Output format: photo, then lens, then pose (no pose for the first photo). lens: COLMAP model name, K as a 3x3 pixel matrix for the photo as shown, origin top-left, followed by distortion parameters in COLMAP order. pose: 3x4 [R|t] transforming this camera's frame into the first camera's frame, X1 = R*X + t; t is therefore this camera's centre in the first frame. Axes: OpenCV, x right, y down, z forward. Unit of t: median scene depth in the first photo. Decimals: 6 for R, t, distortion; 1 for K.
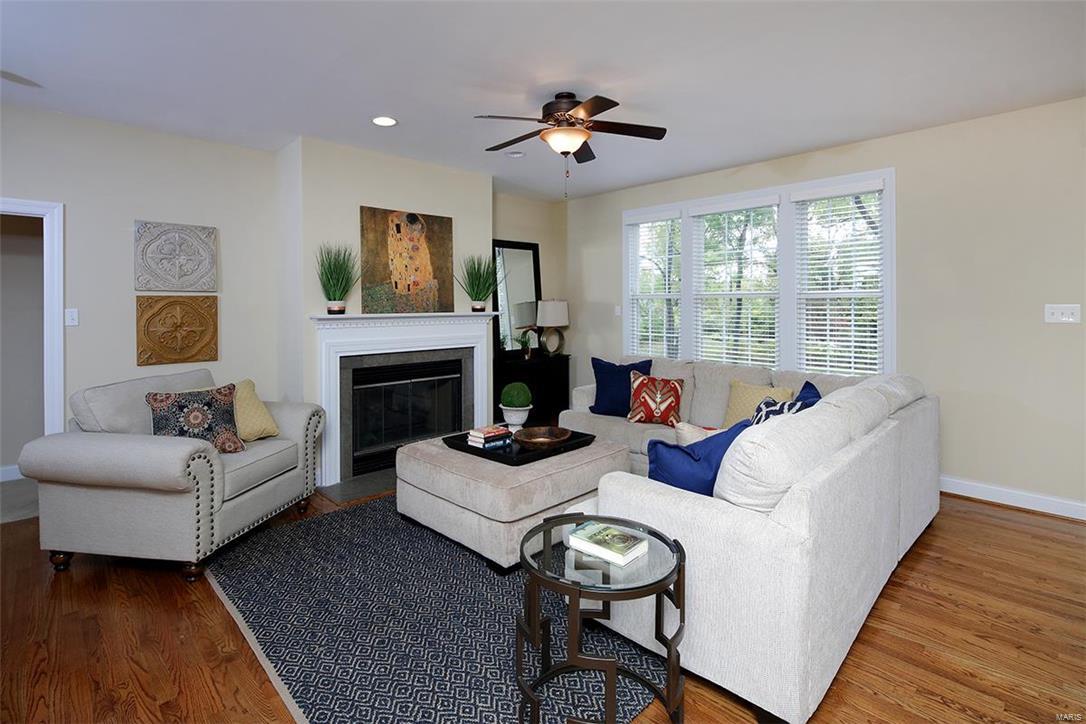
lens RADIAL K [[519.0, 0, 543.8], [0, 519.0, 308.6], [0, 0, 1]] dist [0.003807, -0.000727]
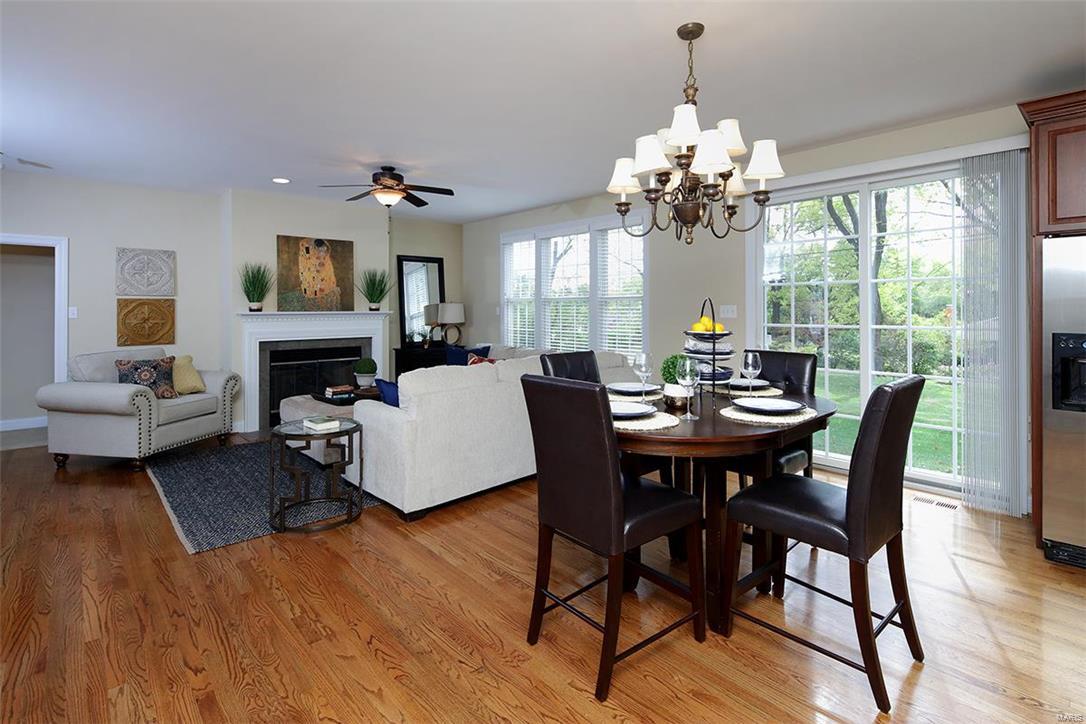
lens RADIAL K [[519.0, 0, 543.8], [0, 519.0, 308.6], [0, 0, 1]] dist [0.003807, -0.000727]
pose [[0.999534, 0.003337, -0.030350, 0.430211], [-0.003530, 0.999974, -0.006314, 0.008322], [0.030329, 0.006418, 0.999519, -0.399344]]
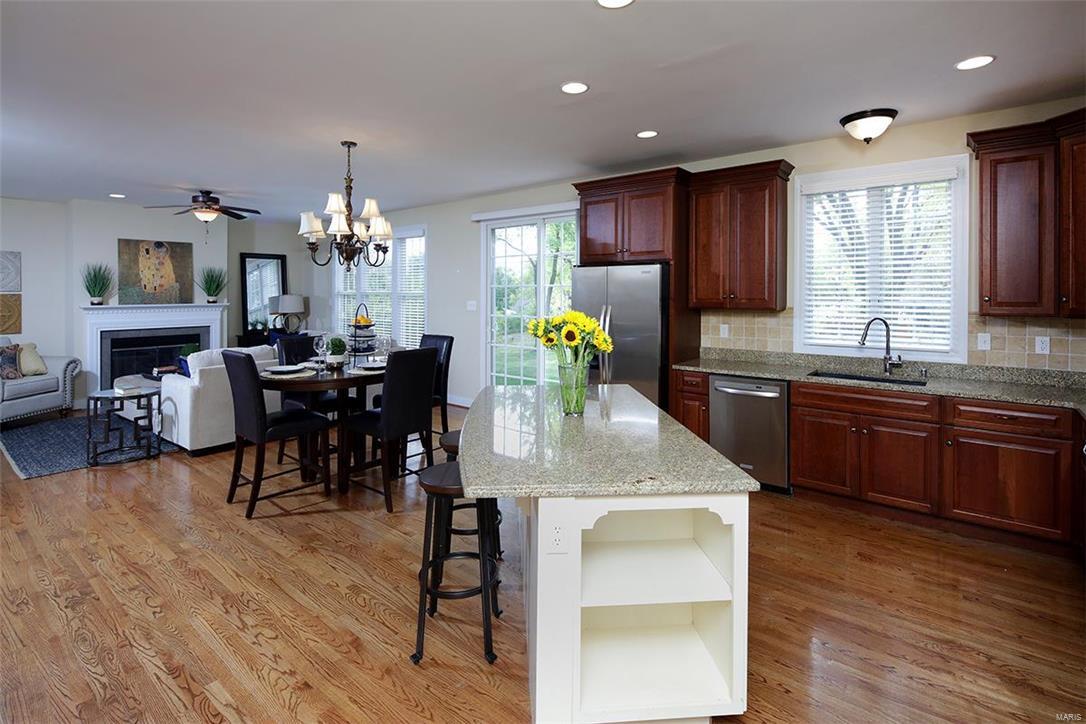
lens RADIAL K [[537.0, 0, 520.0], [0, 537.0, 292.5], [0, 0, 1]] dist [0.002382, -0.000184]
pose [[0.996346, 0.003158, 0.085352, 0.794790], [-0.002634, 0.999977, -0.006250, -0.022335], [-0.085370, 0.006002, 0.996331, -0.823809]]
